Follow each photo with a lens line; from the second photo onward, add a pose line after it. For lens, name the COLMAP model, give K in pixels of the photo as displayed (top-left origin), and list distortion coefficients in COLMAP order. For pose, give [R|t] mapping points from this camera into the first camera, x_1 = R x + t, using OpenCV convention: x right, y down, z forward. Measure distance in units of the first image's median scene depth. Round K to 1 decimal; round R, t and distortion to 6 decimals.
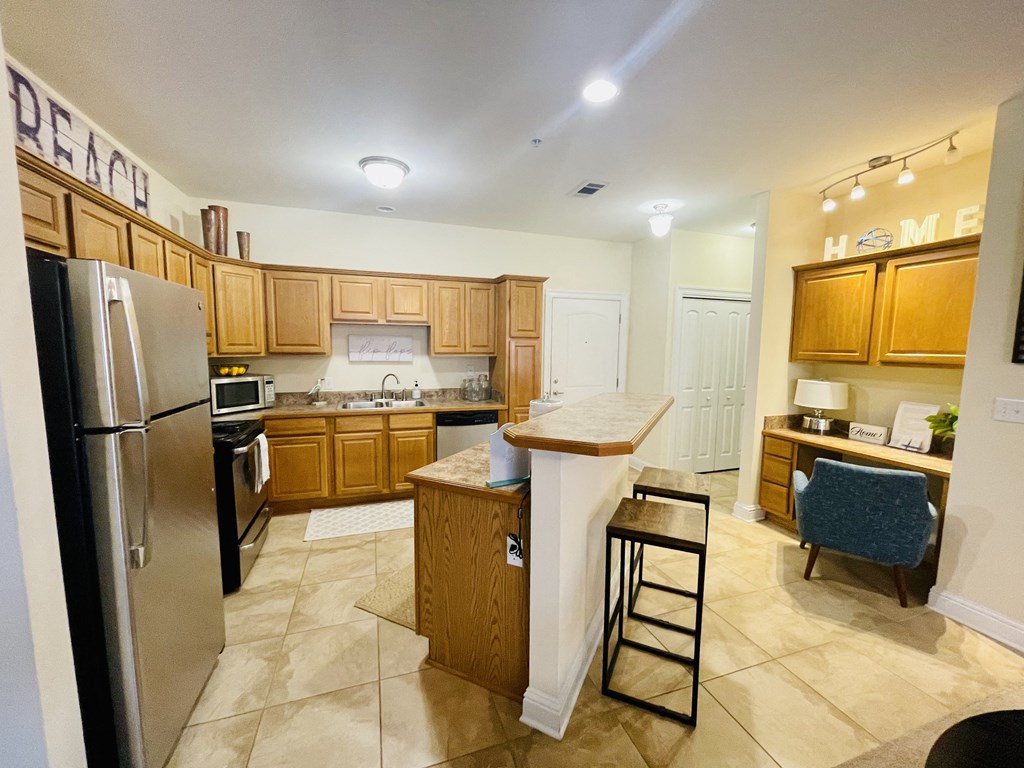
lens RADIAL K [[410.9, 0, 505.8], [0, 410.9, 393.6], [0, 0, 1]] dist [-0.001938, -0.001211]
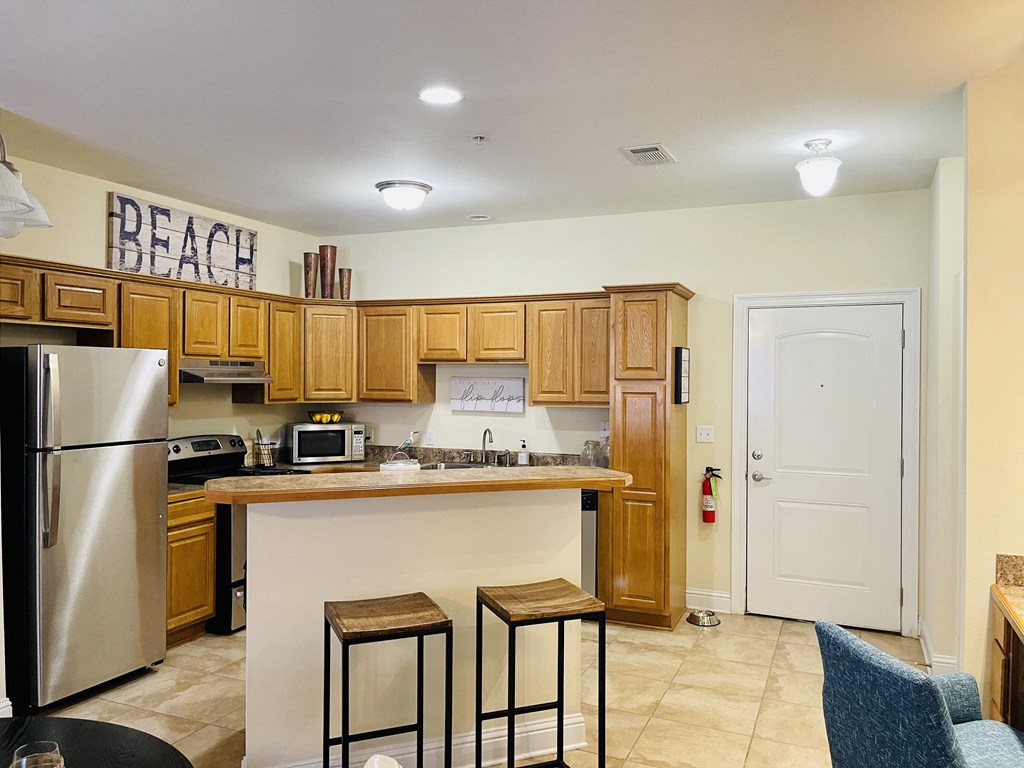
lens RADIAL K [[763.8, 0, 512.7], [0, 763.8, 389.3], [0, 0, 1]] dist [0.052095, -0.058313]
pose [[0.748727, 0.005770, -0.662853, 0.829580], [-0.076409, 0.994048, -0.077655, -0.018697], [0.658460, 0.108791, 0.744712, -0.010958]]
